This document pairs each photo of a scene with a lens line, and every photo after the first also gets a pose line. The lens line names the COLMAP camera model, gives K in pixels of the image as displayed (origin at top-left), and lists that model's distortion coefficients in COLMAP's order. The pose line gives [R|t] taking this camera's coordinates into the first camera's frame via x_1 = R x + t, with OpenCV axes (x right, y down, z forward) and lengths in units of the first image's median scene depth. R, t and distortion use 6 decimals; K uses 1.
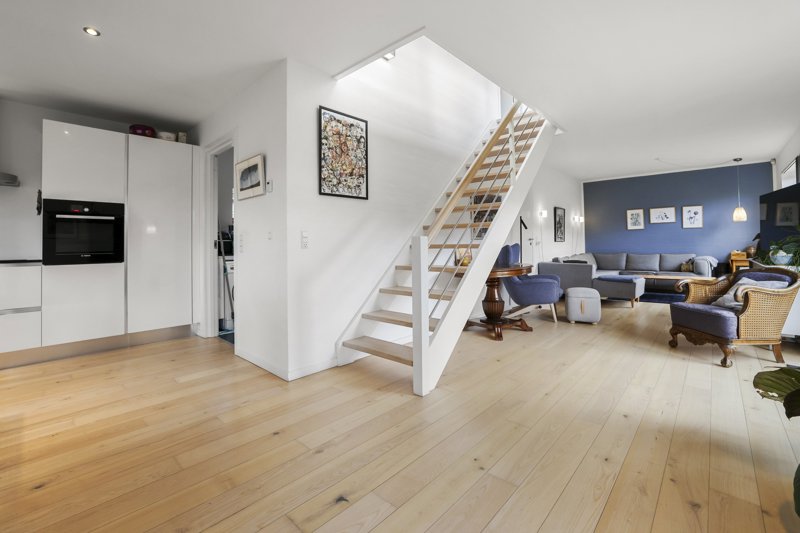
lens RADIAL K [[343.0, 0, 397.5], [0, 343.0, 237.5], [0, 0, 1]] dist [-0.033666, 0.005978]
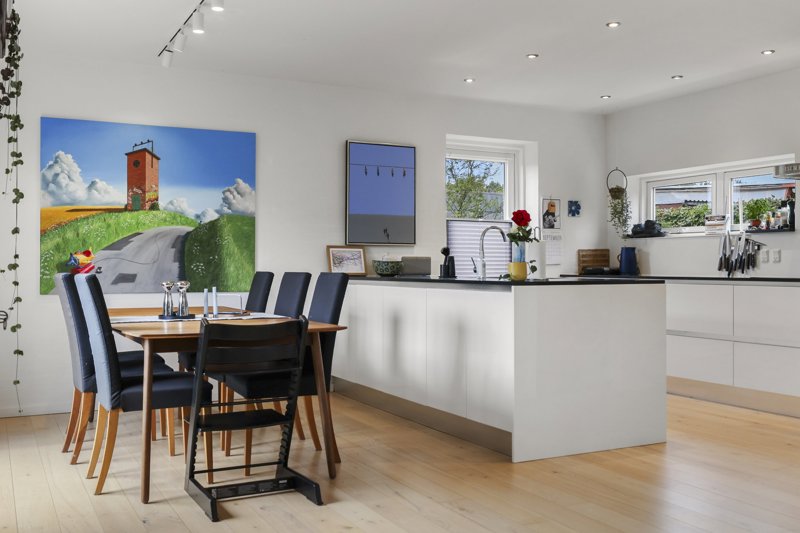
lens RADIAL K [[803.1, 0, 402.3], [0, 803.1, 266.8], [0, 0, 1]] dist [0.000349, 0.000000]
pose [[-0.338162, 0.019303, -0.940890, 0.452261], [0.027978, 0.999554, 0.010451, -0.001345], [0.940672, -0.022790, -0.338551, 0.384217]]
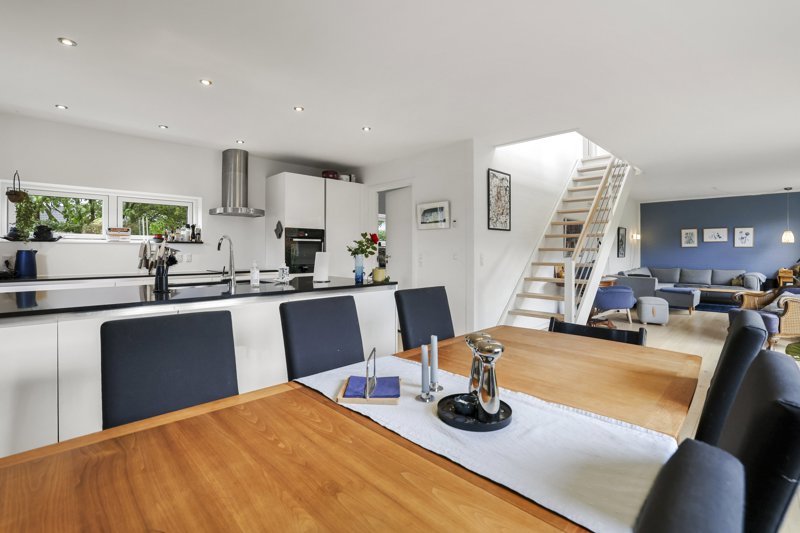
lens RADIAL K [[357.5, 0, 396.6], [0, 357.5, 251.6], [0, 0, 1]] dist [-0.027370, 0.004364]
pose [[0.998569, 0.015885, -0.051071, -0.285049], [-0.014692, 0.999612, 0.023645, -0.031272], [0.051427, -0.022861, 0.998415, -0.295543]]
